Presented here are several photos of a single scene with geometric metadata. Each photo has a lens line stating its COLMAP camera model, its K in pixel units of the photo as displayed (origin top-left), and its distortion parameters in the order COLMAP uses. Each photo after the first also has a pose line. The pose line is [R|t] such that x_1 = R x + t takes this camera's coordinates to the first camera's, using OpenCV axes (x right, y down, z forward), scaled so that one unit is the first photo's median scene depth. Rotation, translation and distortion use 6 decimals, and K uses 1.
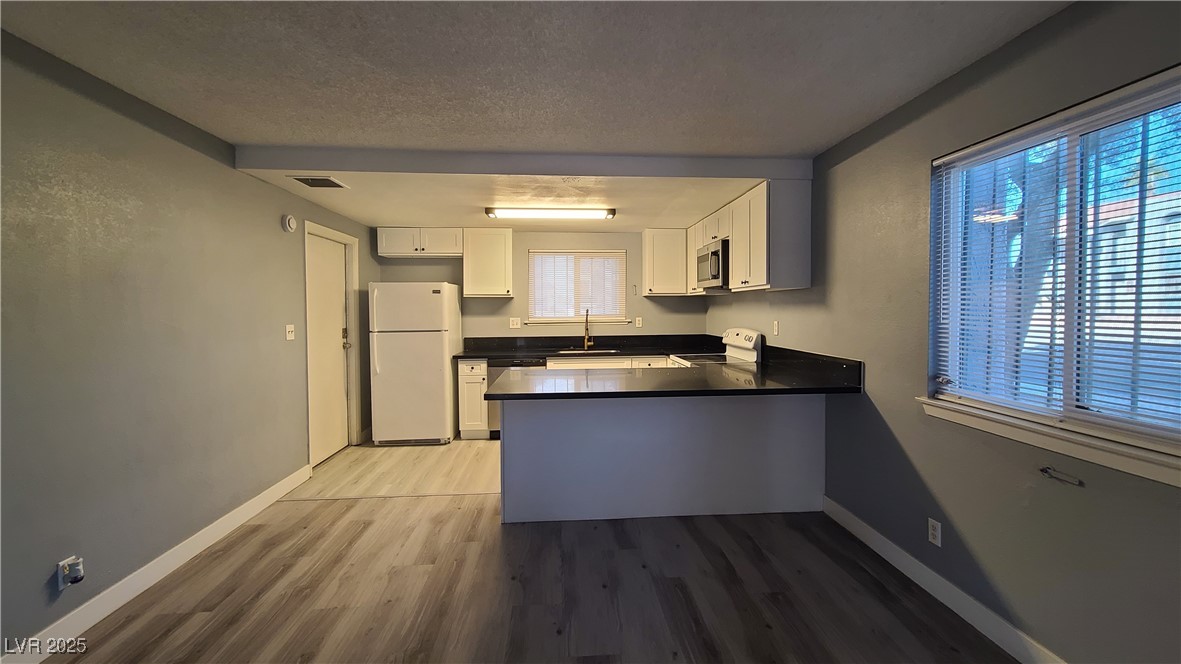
lens RADIAL K [[487.7, 0, 595.1], [0, 487.7, 327.6], [0, 0, 1]] dist [0.000267, -0.000025]
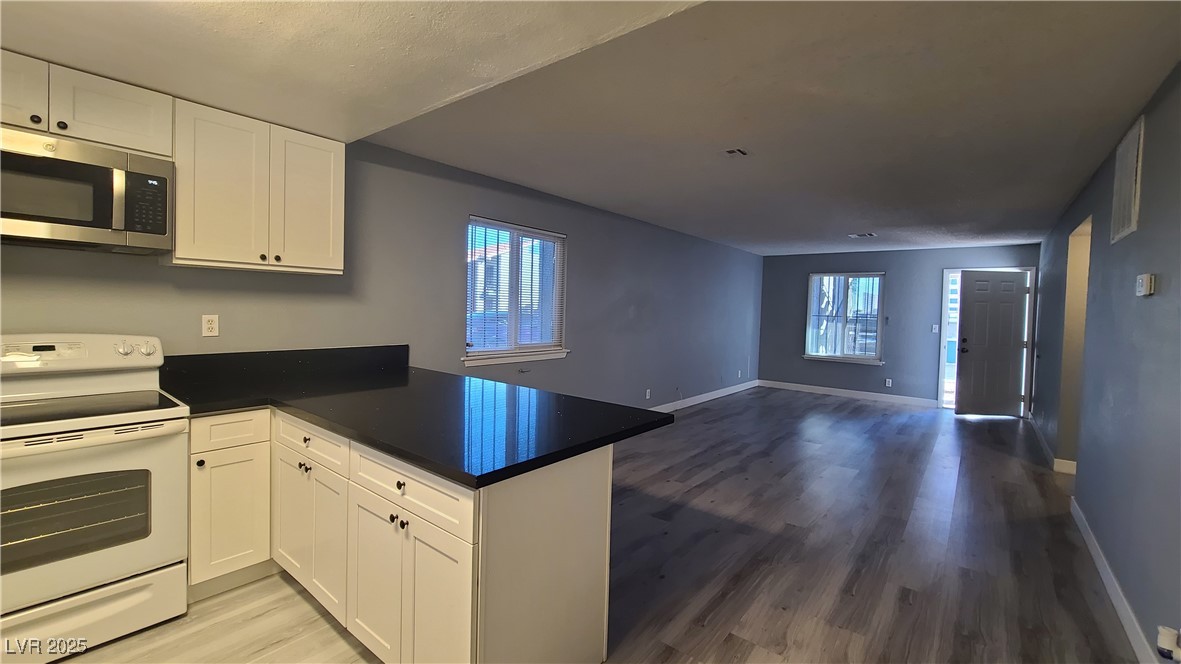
lens RADIAL K [[487.7, 0, 594.6], [0, 487.7, 325.5], [0, 0, 1]] dist [0.000267, -0.000025]
pose [[-0.731230, -0.048527, 0.680403, -0.714870], [-0.006402, 0.997911, 0.064292, -0.065553], [-0.682101, 0.042656, -0.730013, 1.783487]]
